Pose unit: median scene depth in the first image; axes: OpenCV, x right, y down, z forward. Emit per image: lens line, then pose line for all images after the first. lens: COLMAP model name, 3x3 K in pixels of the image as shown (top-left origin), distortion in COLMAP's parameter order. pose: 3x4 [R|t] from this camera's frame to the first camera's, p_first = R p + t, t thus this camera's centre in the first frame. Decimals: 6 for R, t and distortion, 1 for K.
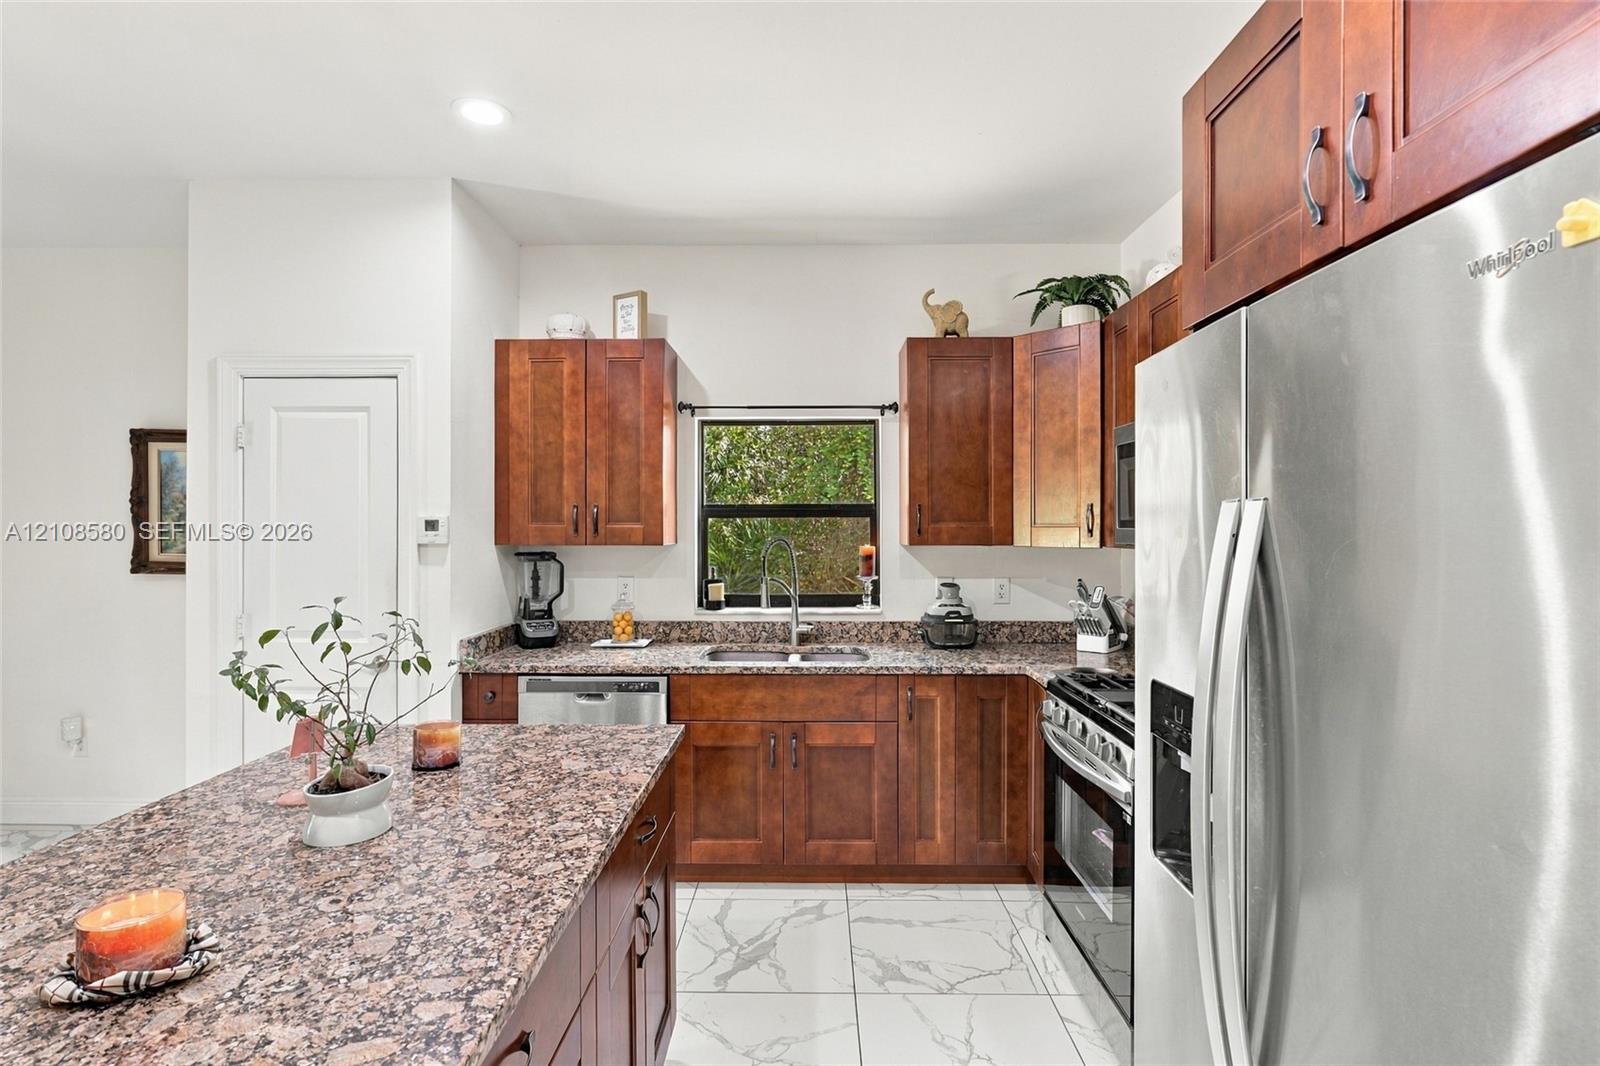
lens RADIAL K [[733.2, 0, 800.0], [0, 733.2, 533.0], [0, 0, 1]] dist [-0.001364, -0.000429]
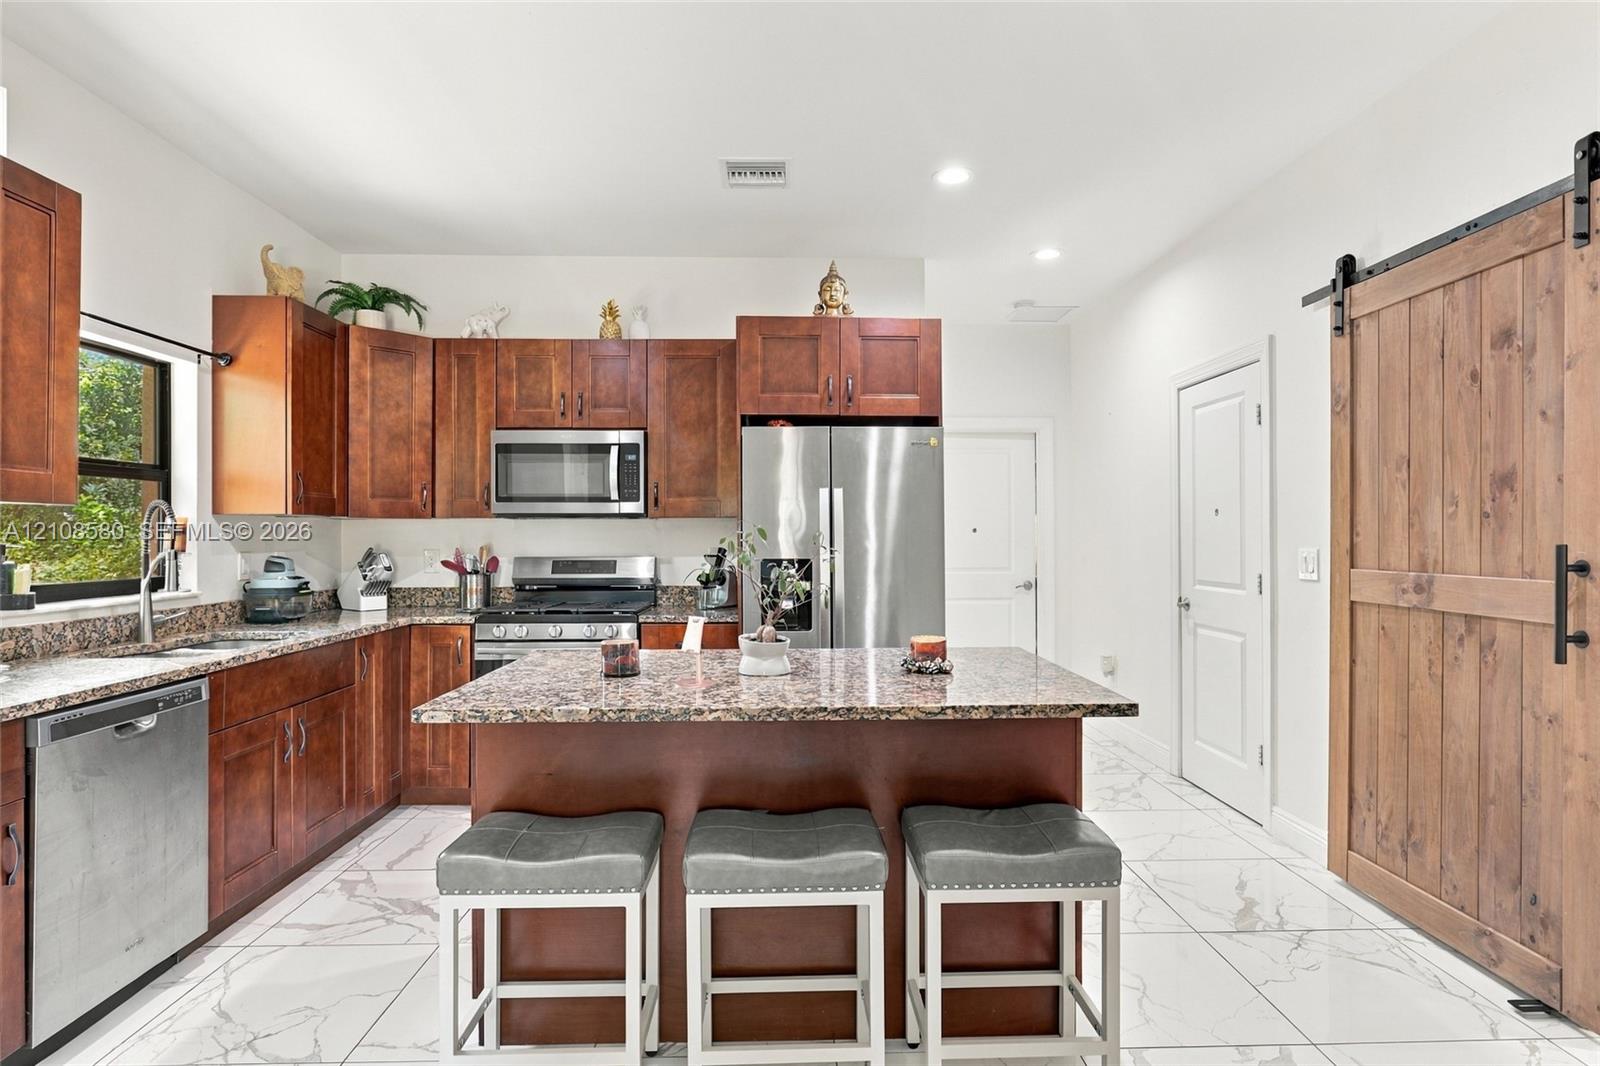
lens RADIAL K [[733.2, 0, 800.0], [0, 733.2, 533.0], [0, 0, 1]] dist [-0.001364, -0.000429]
pose [[0.016495, -0.004731, 0.999853, -0.806715], [0.001925, 0.999987, 0.004700, 0.038341], [-0.999862, 0.001847, 0.016504, 0.323005]]
